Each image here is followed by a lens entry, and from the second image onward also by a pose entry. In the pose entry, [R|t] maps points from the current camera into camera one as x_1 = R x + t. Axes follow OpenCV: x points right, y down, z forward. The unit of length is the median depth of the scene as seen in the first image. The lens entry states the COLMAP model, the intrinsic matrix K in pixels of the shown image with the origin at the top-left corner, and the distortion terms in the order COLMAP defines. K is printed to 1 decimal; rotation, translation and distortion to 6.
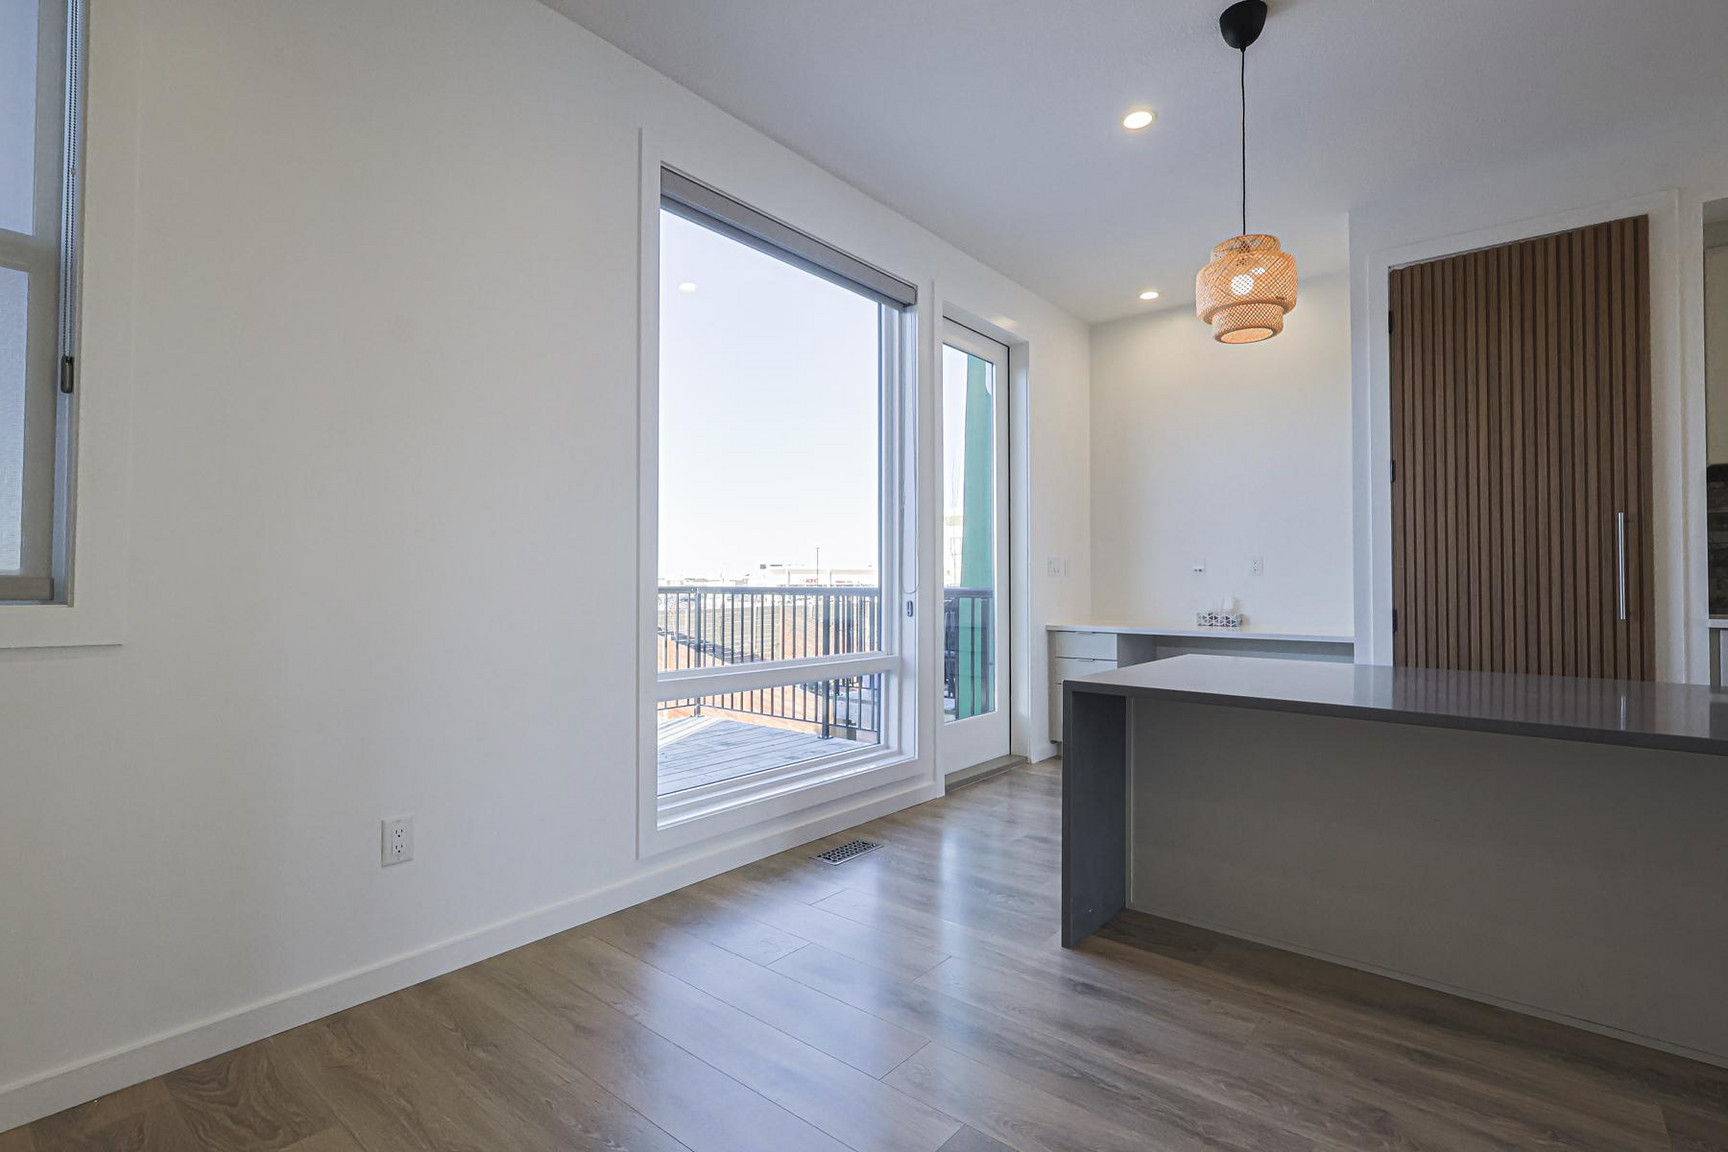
lens RADIAL K [[802.1, 0, 855.0], [0, 802.1, 574.0], [0, 0, 1]] dist [0.000659, 0.000022]
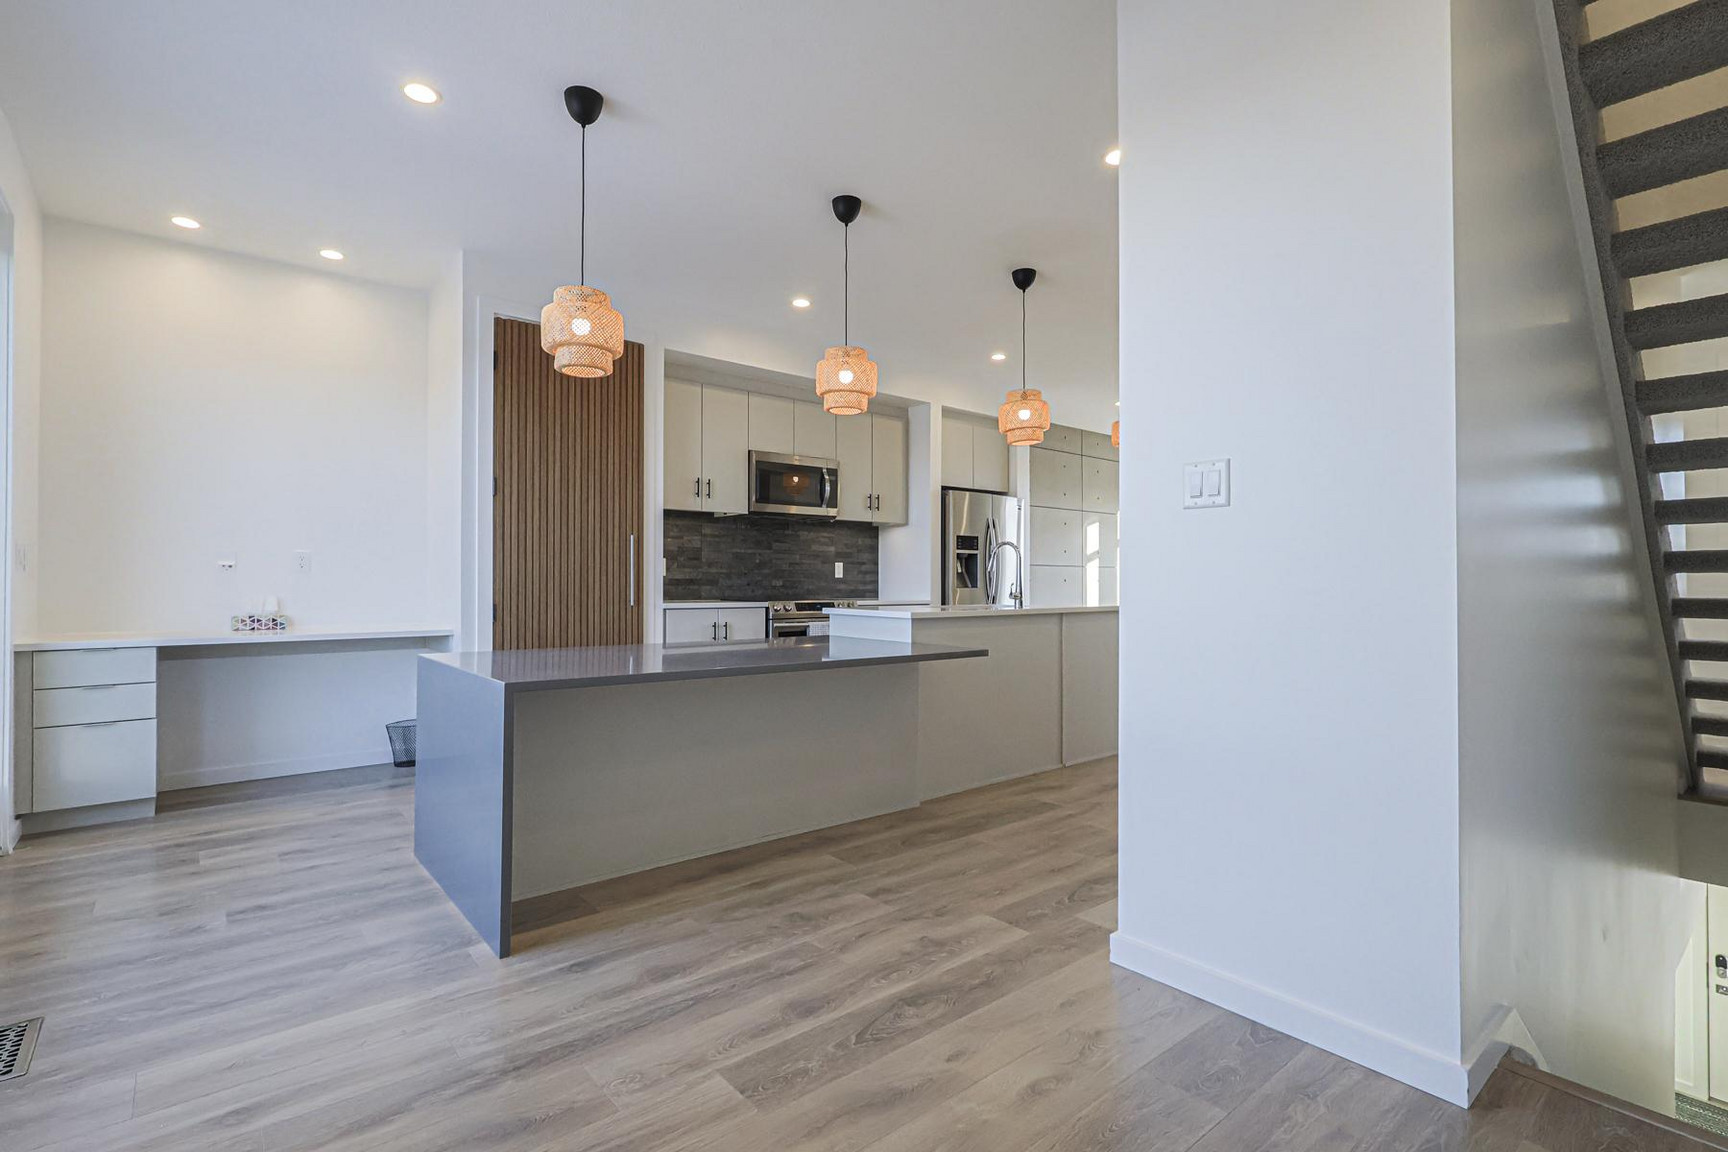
lens RADIAL K [[802.1, 0, 851.7], [0, 802.1, 571.2], [0, 0, 1]] dist [0.000659, 0.000022]
pose [[0.196284, 0.011283, 0.980482, -0.460598], [-0.010796, 0.999898, -0.009346, 0.002418], [-0.980488, -0.008751, 0.196386, 0.302682]]
